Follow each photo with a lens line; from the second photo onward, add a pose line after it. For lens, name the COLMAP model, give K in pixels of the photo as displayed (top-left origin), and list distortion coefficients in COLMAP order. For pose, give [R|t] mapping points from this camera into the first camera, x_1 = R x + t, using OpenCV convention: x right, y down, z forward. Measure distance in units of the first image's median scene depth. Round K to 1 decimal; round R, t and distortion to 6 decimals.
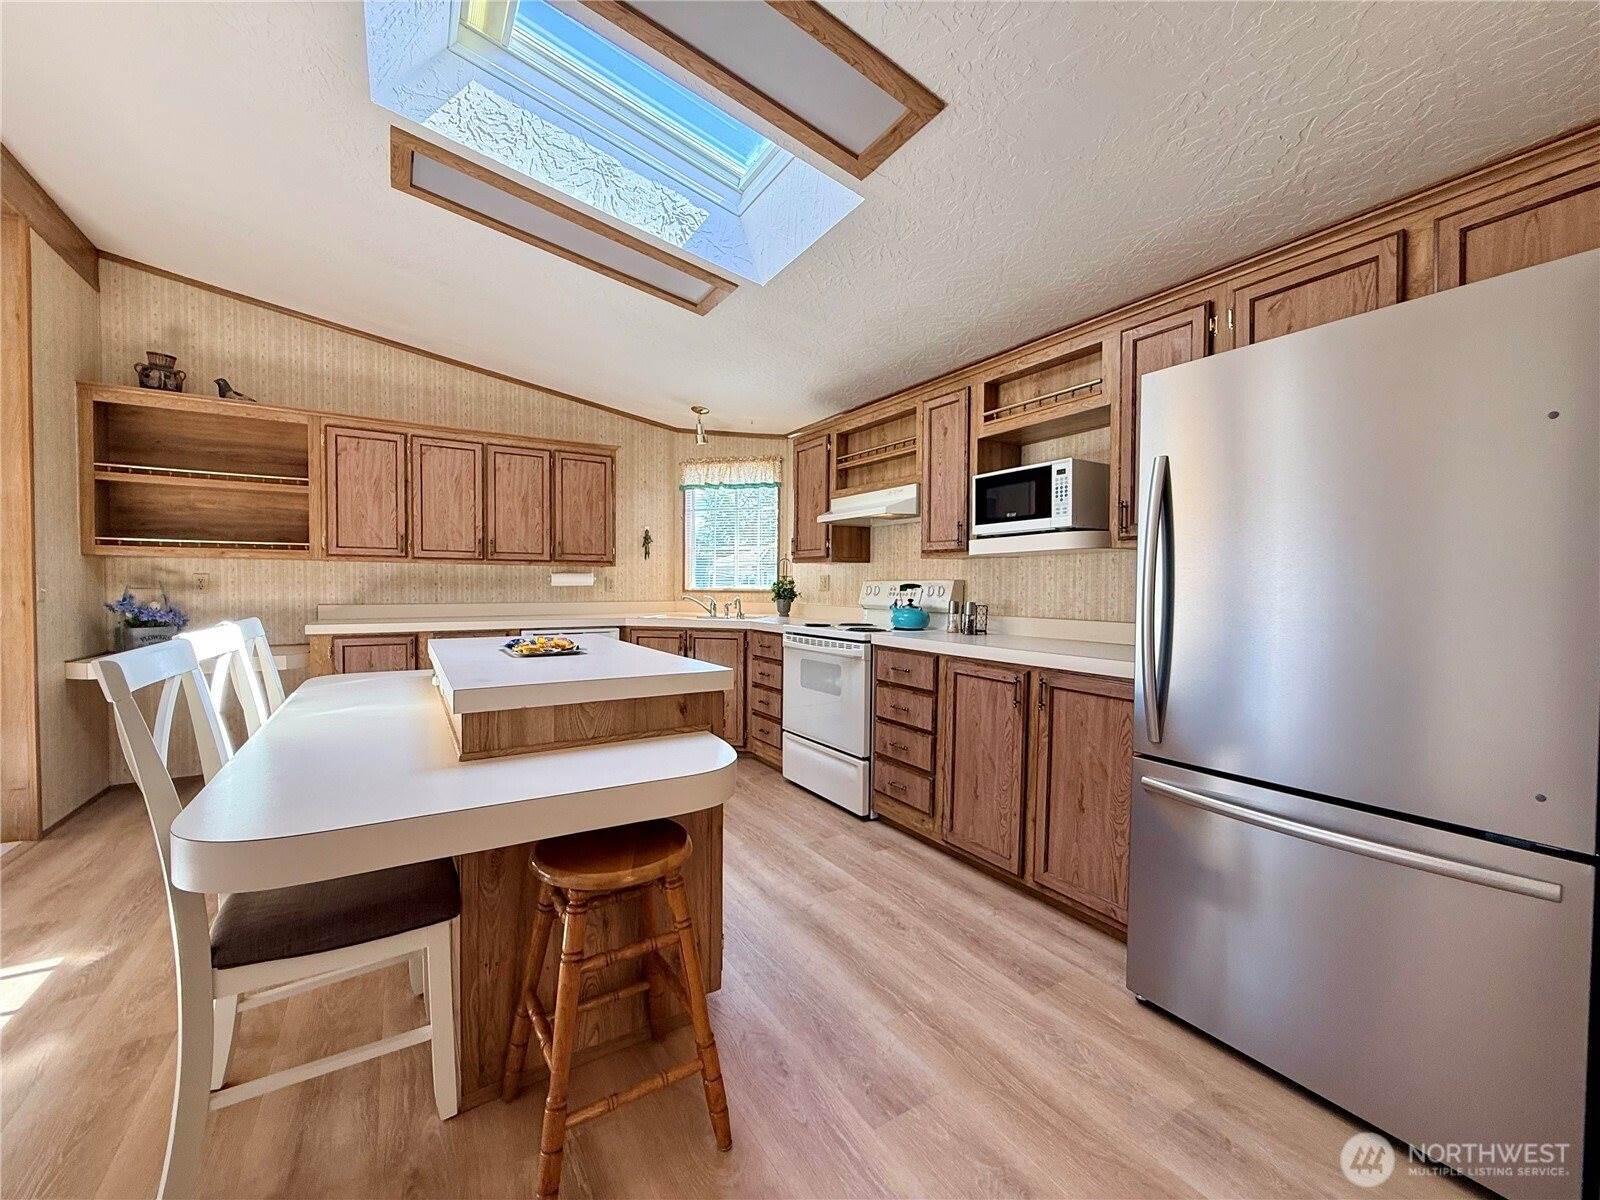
lens RADIAL K [[638.5, 0, 793.1], [0, 638.5, 599.6], [0, 0, 1]] dist [-0.000022, 0.000083]
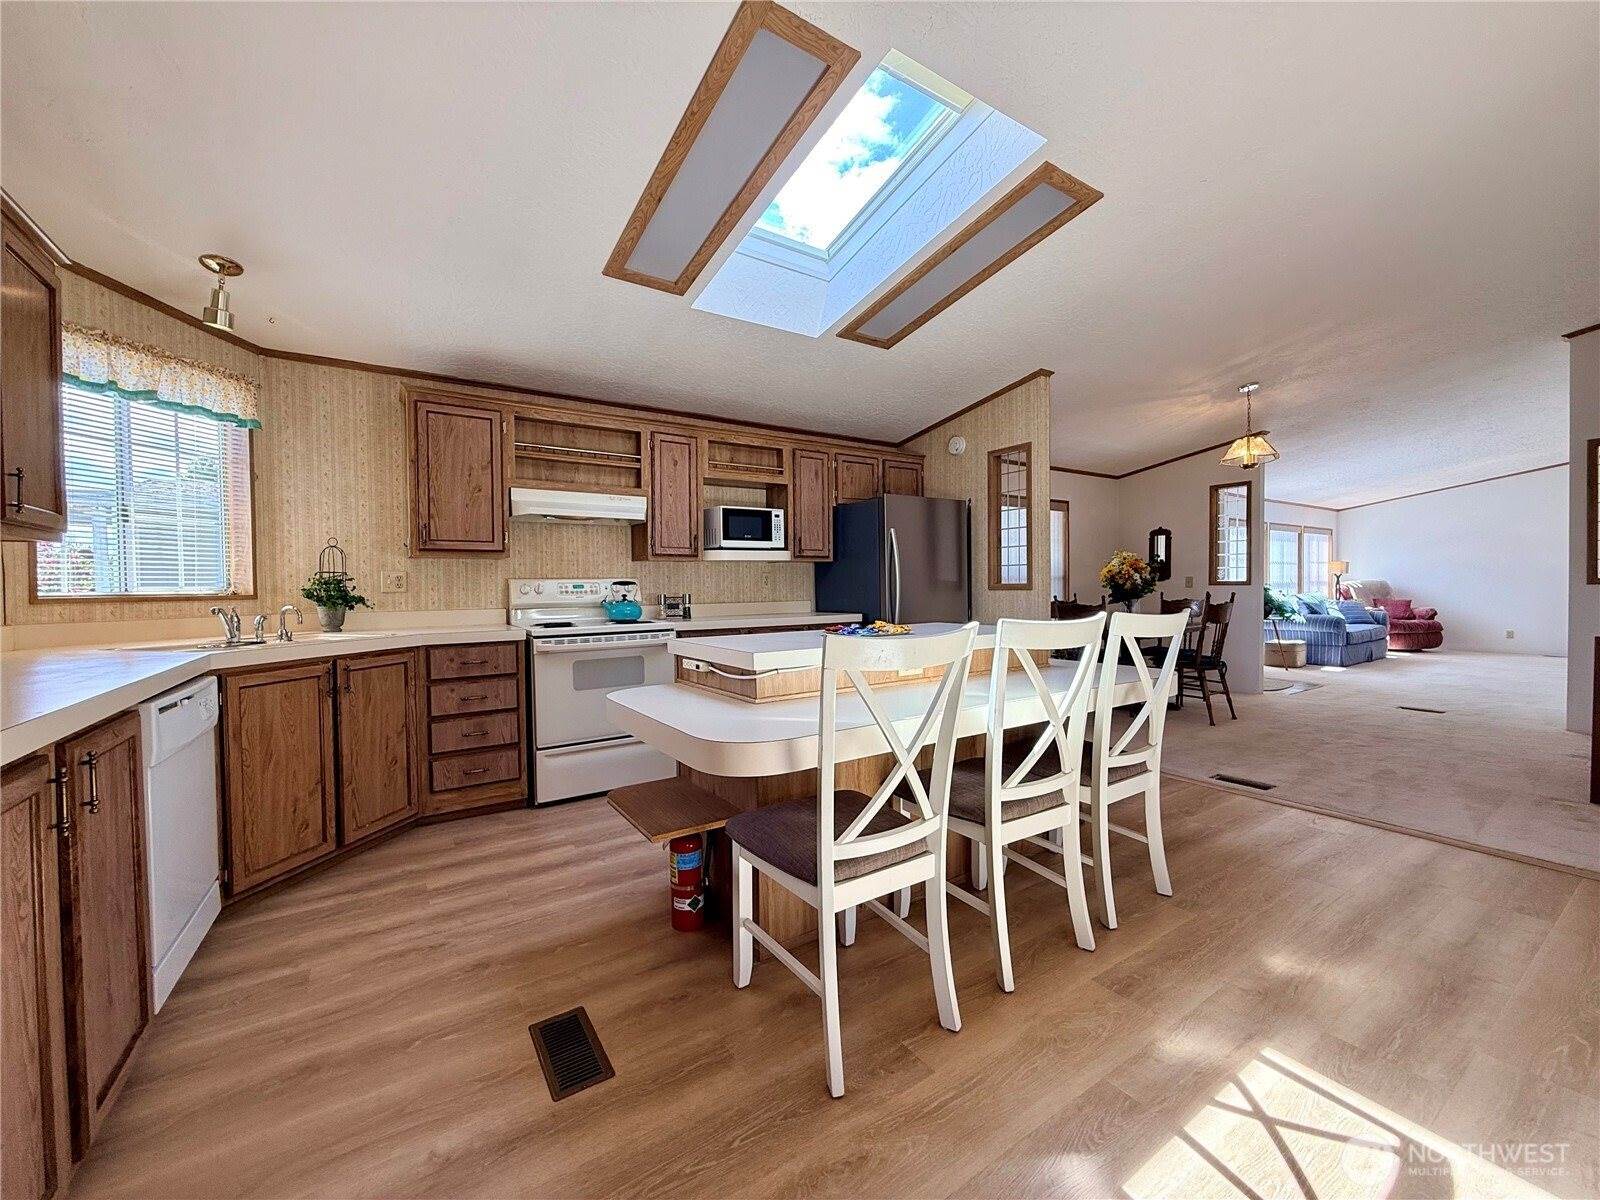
lens RADIAL K [[638.5, 0, 795.6], [0, 638.5, 596.7], [0, 0, 1]] dist [-0.000022, 0.000083]
pose [[-0.022509, -0.020742, 0.999531, -1.130572], [0.037180, 0.999076, 0.021570, -0.011858], [-0.999055, 0.037648, -0.021717, 0.839035]]
